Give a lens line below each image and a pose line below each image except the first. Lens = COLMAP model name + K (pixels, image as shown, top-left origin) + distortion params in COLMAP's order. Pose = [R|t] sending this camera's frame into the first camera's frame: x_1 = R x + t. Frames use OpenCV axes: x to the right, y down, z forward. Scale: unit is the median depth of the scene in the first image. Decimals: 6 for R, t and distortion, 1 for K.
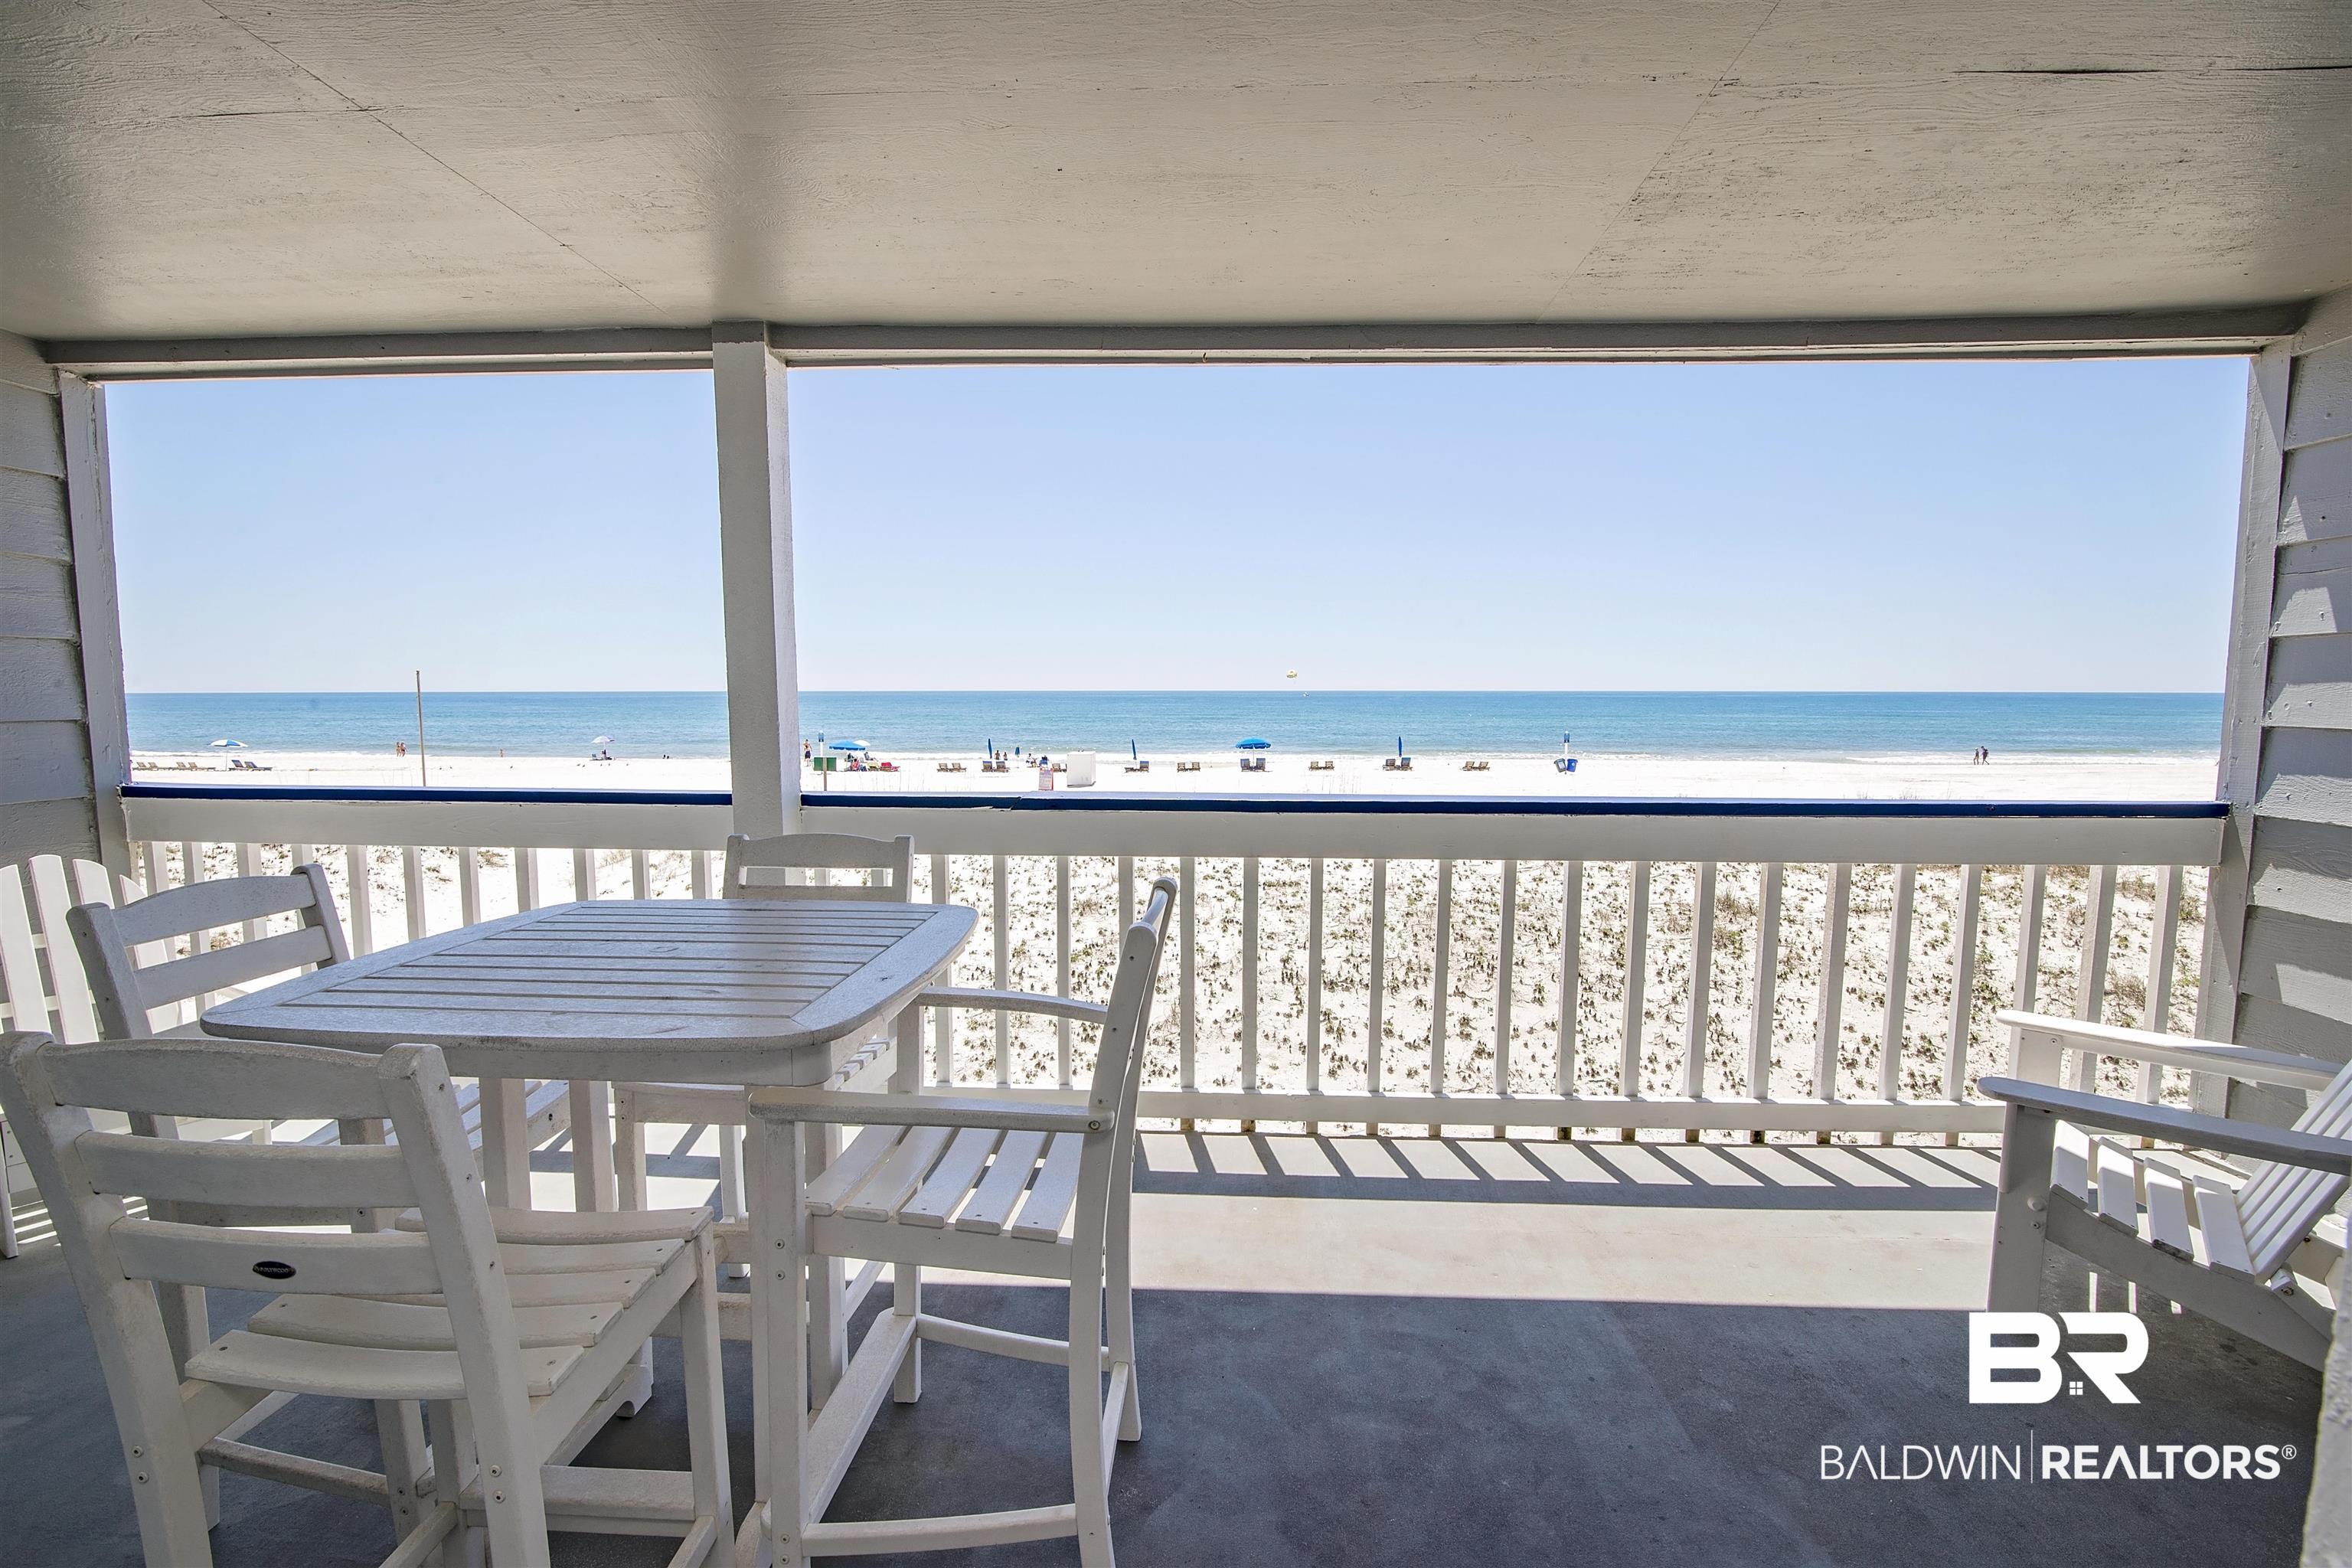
lens RADIAL K [[1102.6, 0, 1175.4], [0, 1102.6, 794.3], [0, 0, 1]] dist [-0.017634, 0.000388]
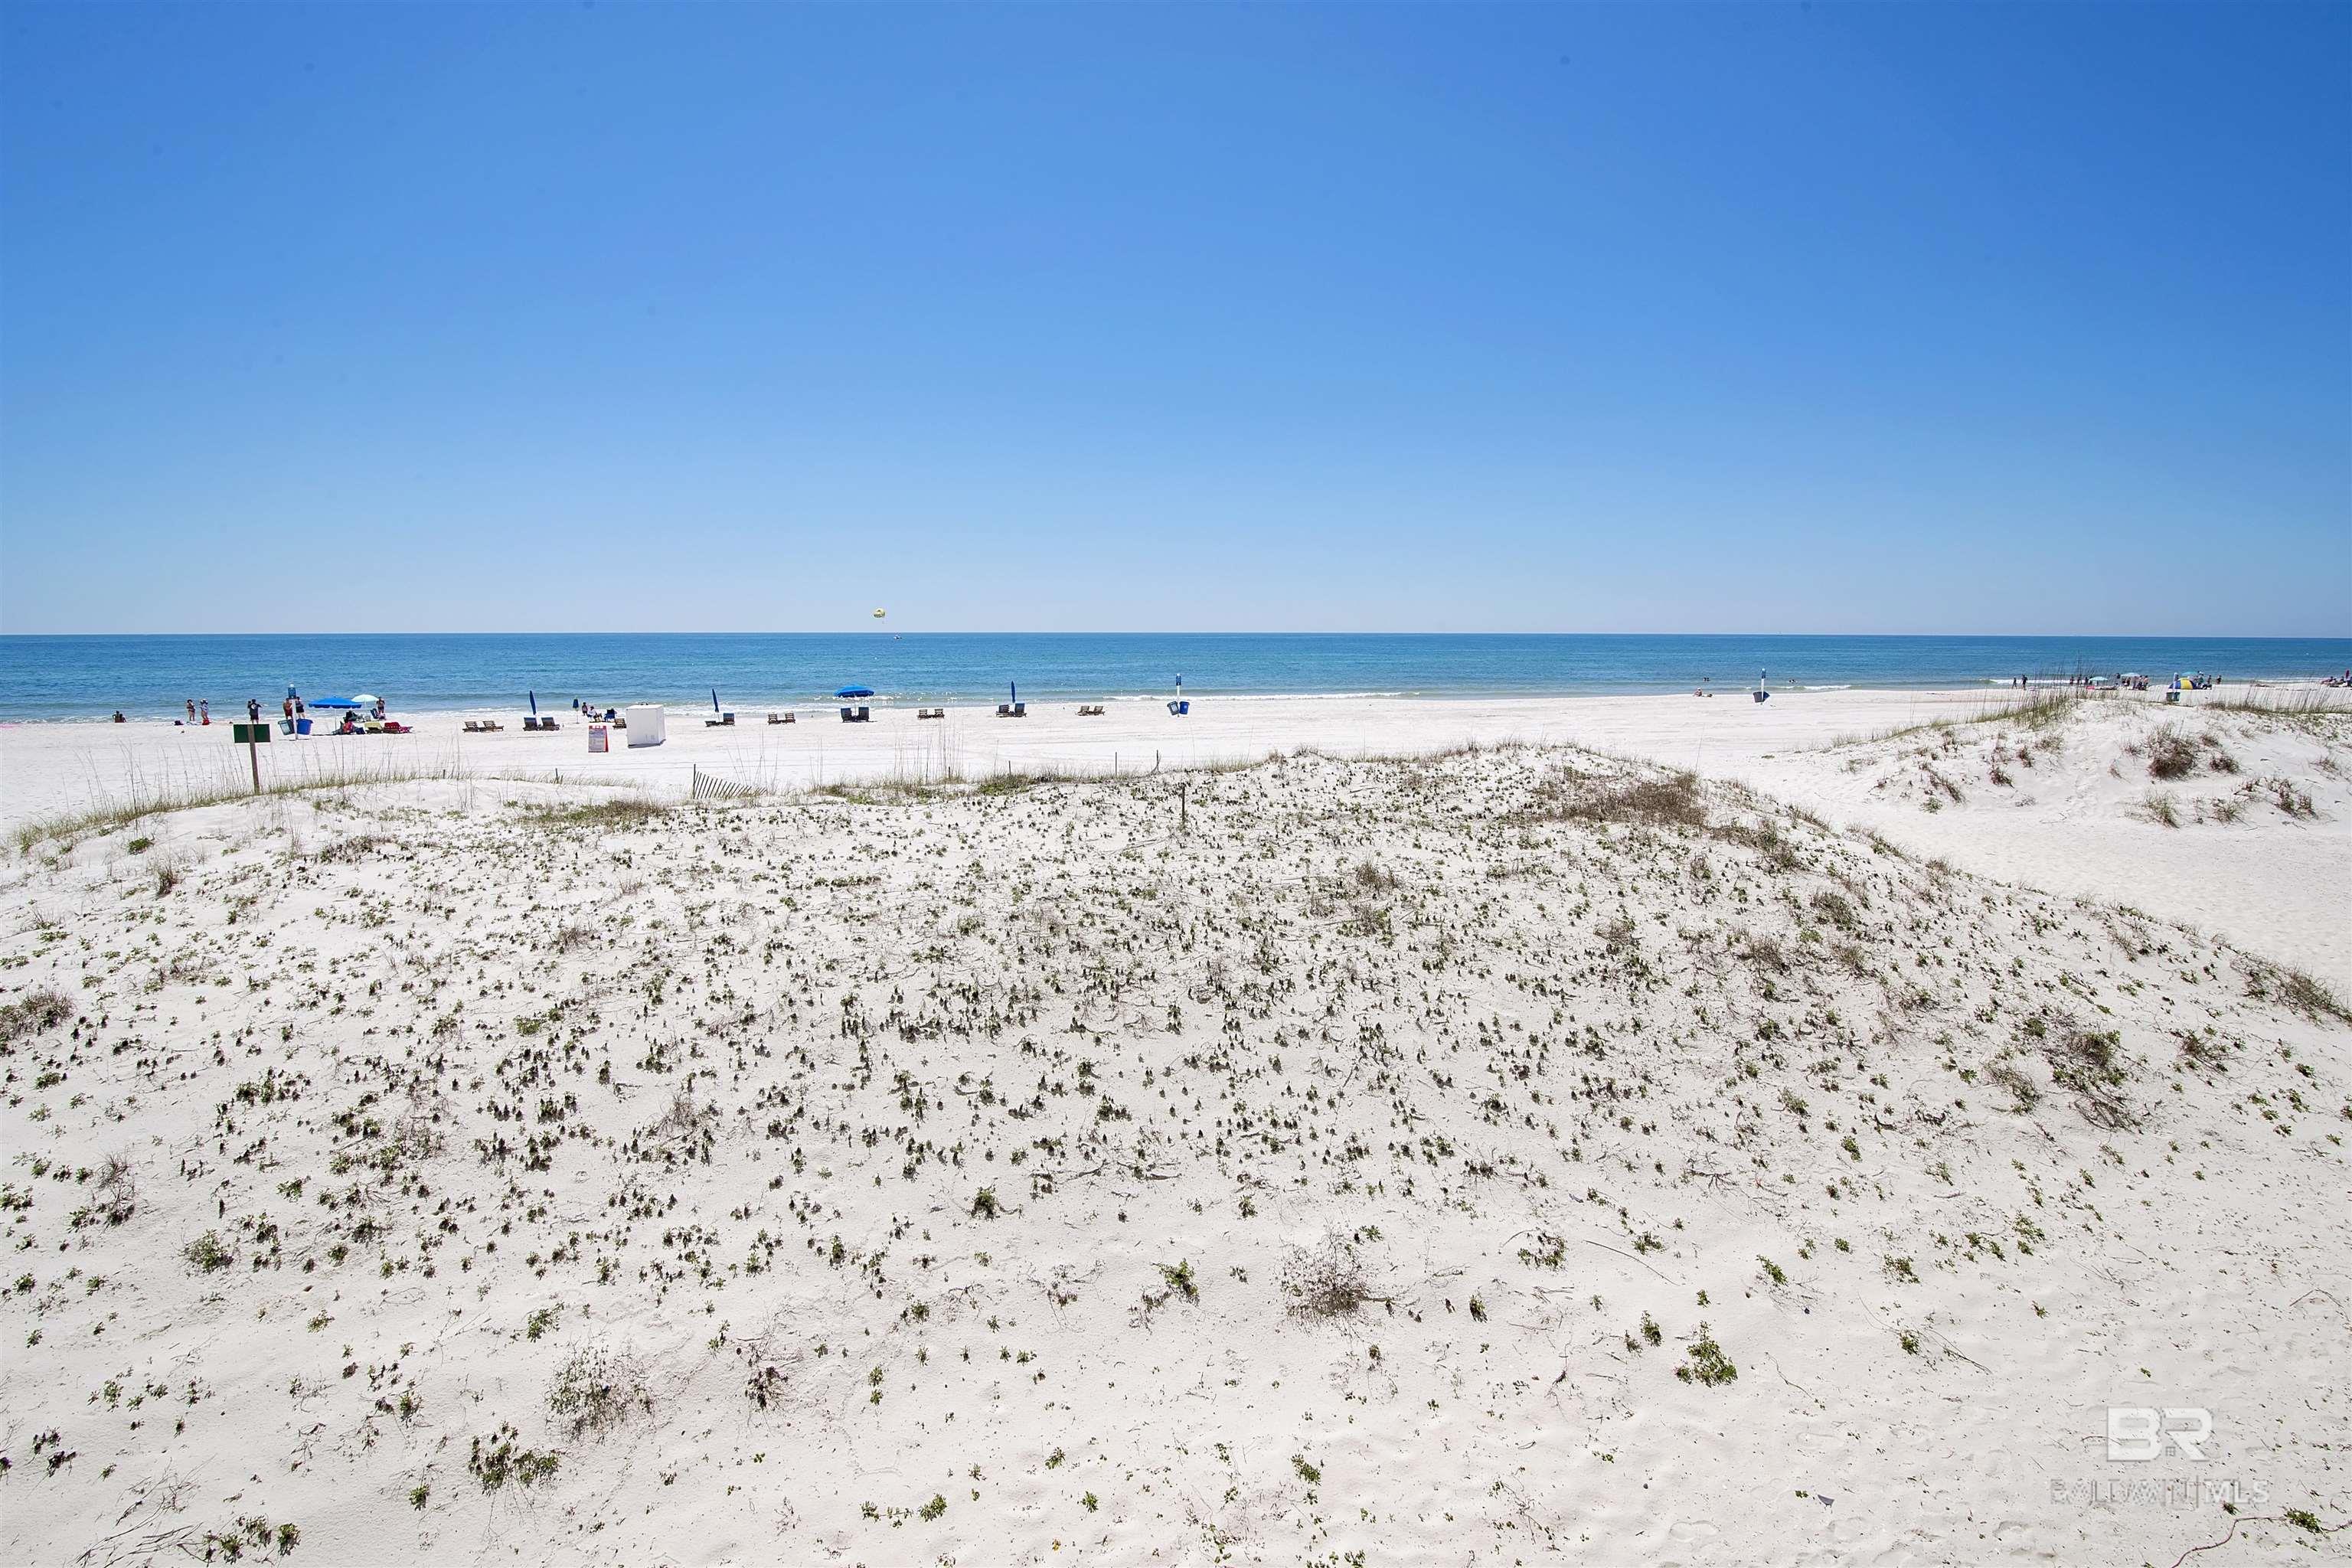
lens RADIAL K [[1100.3, 0, 1155.0], [0, 1100.3, 796.0], [0, 0, 1]] dist [-0.018933, 0.000885]
pose [[0.947793, -0.046028, 0.315548, 0.073642], [0.028910, 0.997856, 0.058719, -0.026711], [-0.317574, -0.046531, 0.947091, 0.259185]]
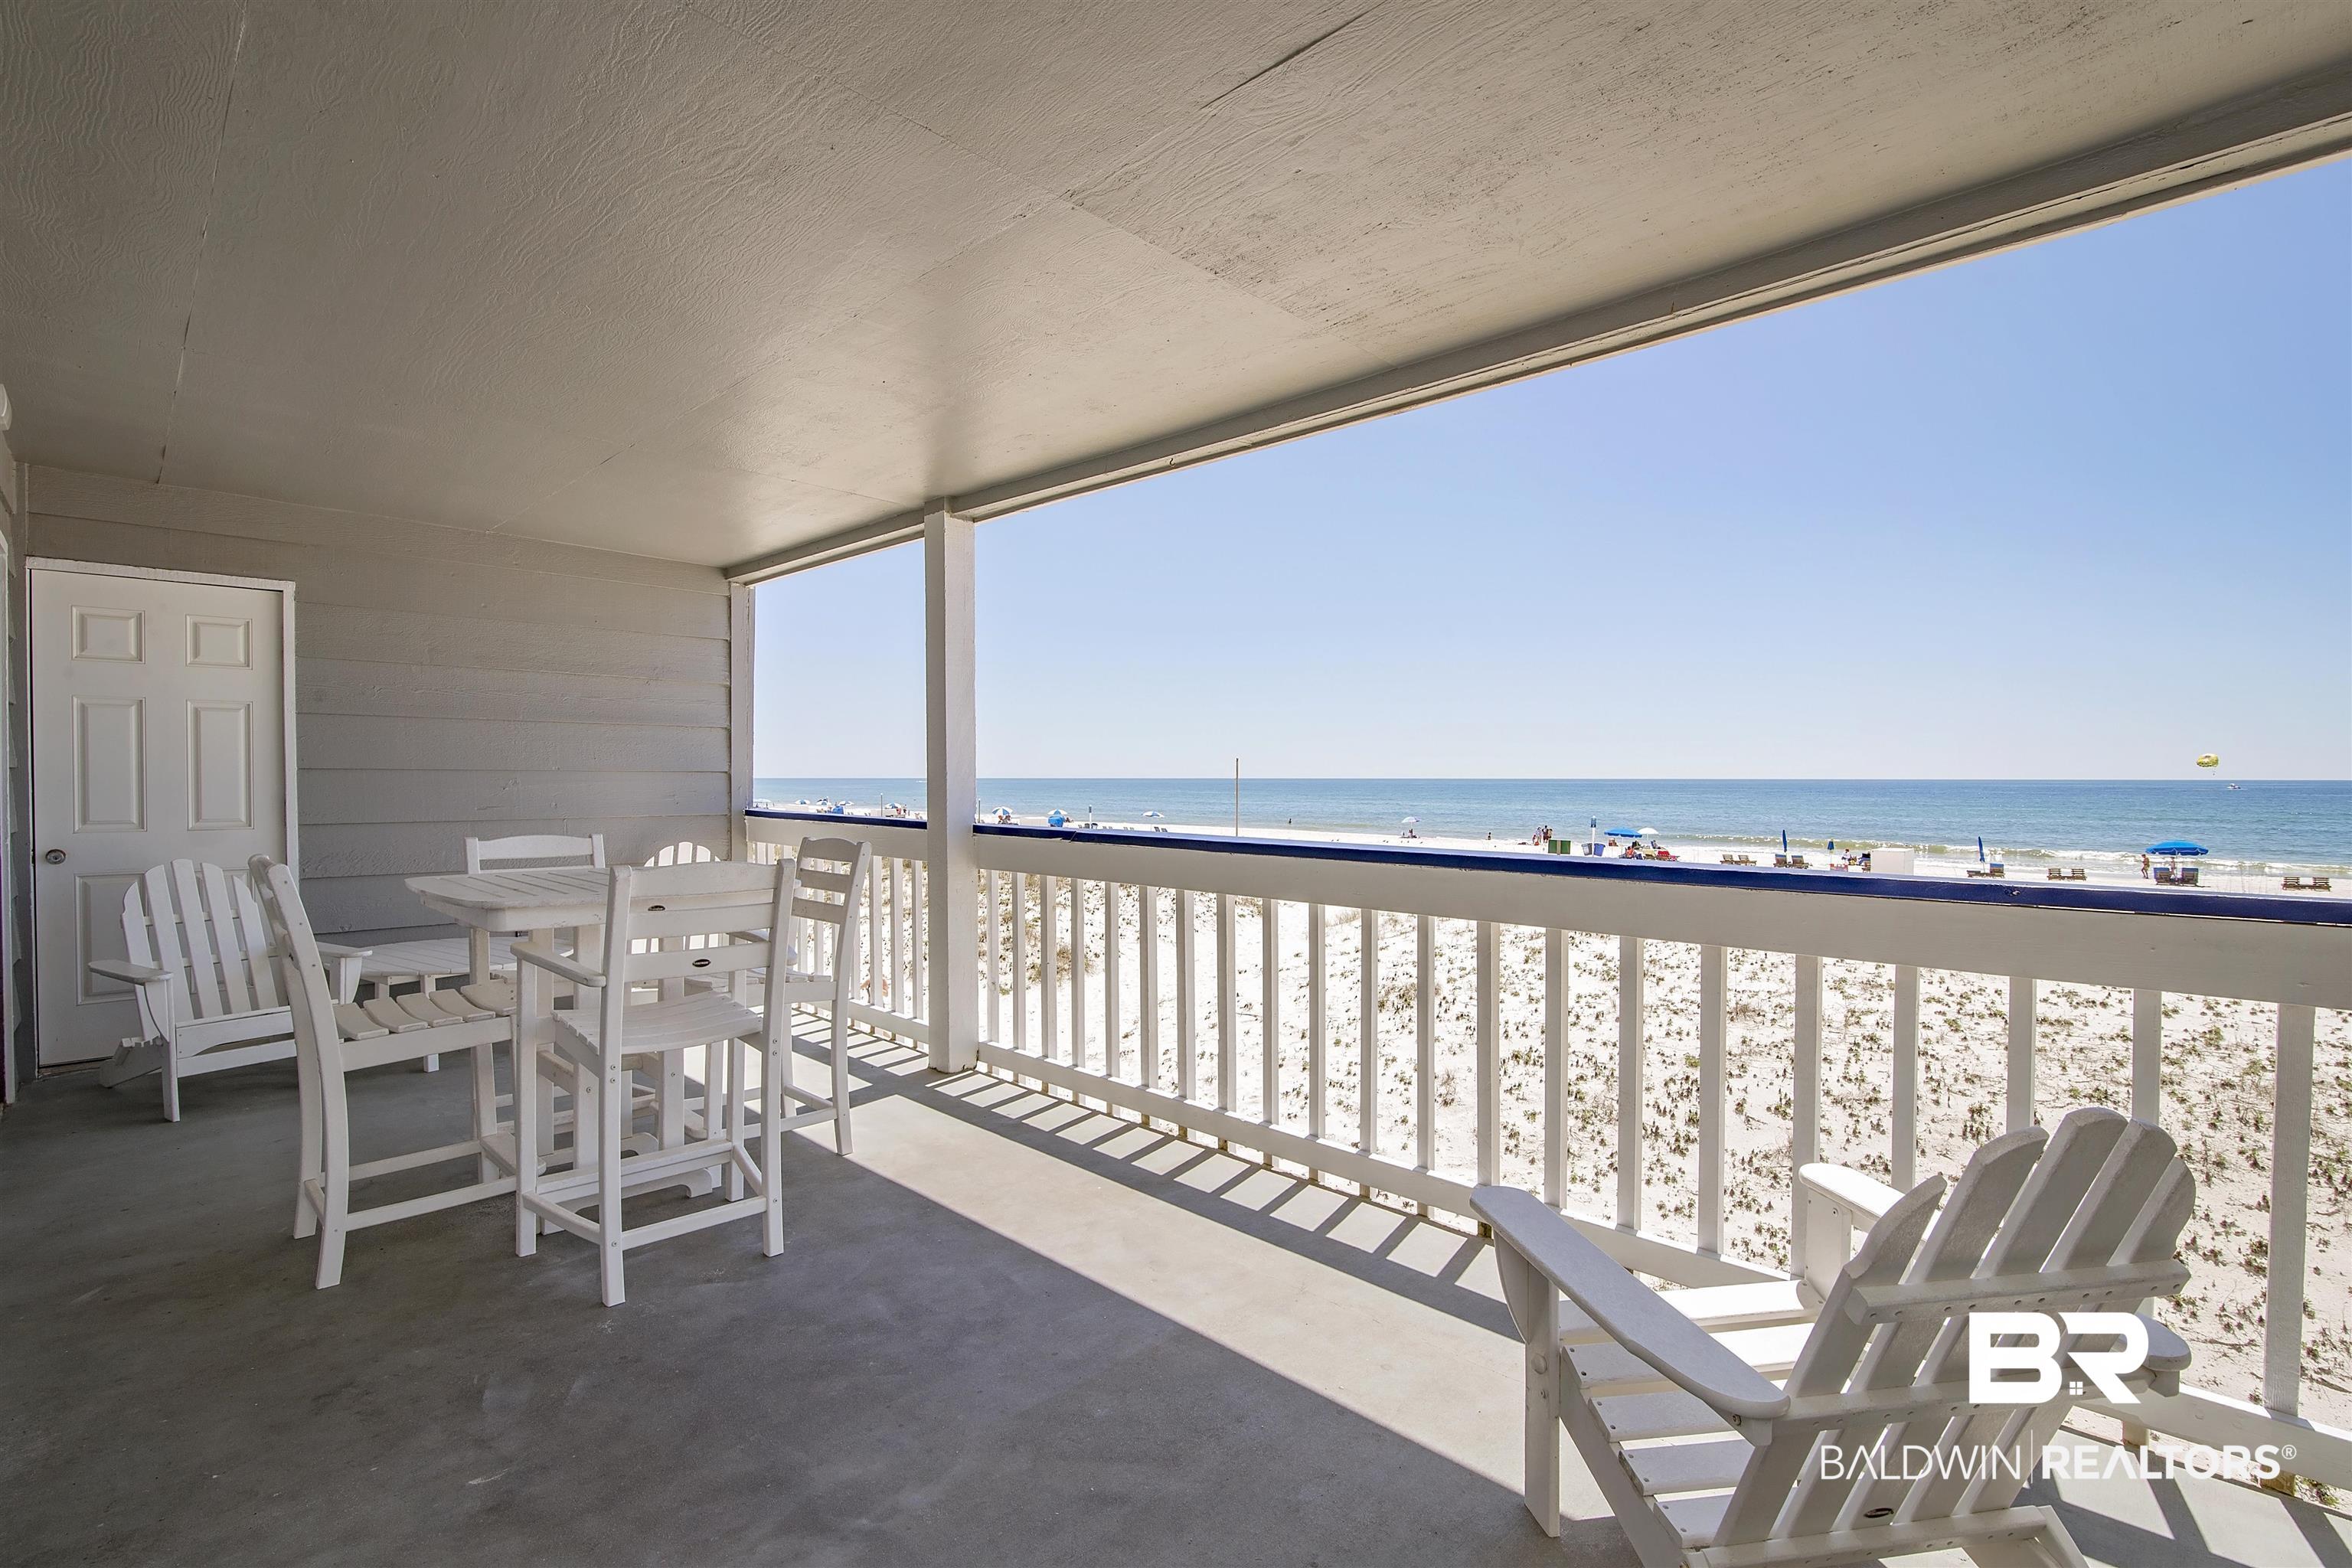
lens RADIAL K [[1083.8, 0, 1166.0], [0, 1083.8, 794.6], [0, 0, 1]] dist [-0.019852, 0.001756]
pose [[0.746668, 0.011924, -0.665090, 0.184834], [-0.064157, 0.996469, -0.054161, 0.005113], [0.662095, 0.083111, 0.744797, 0.036544]]
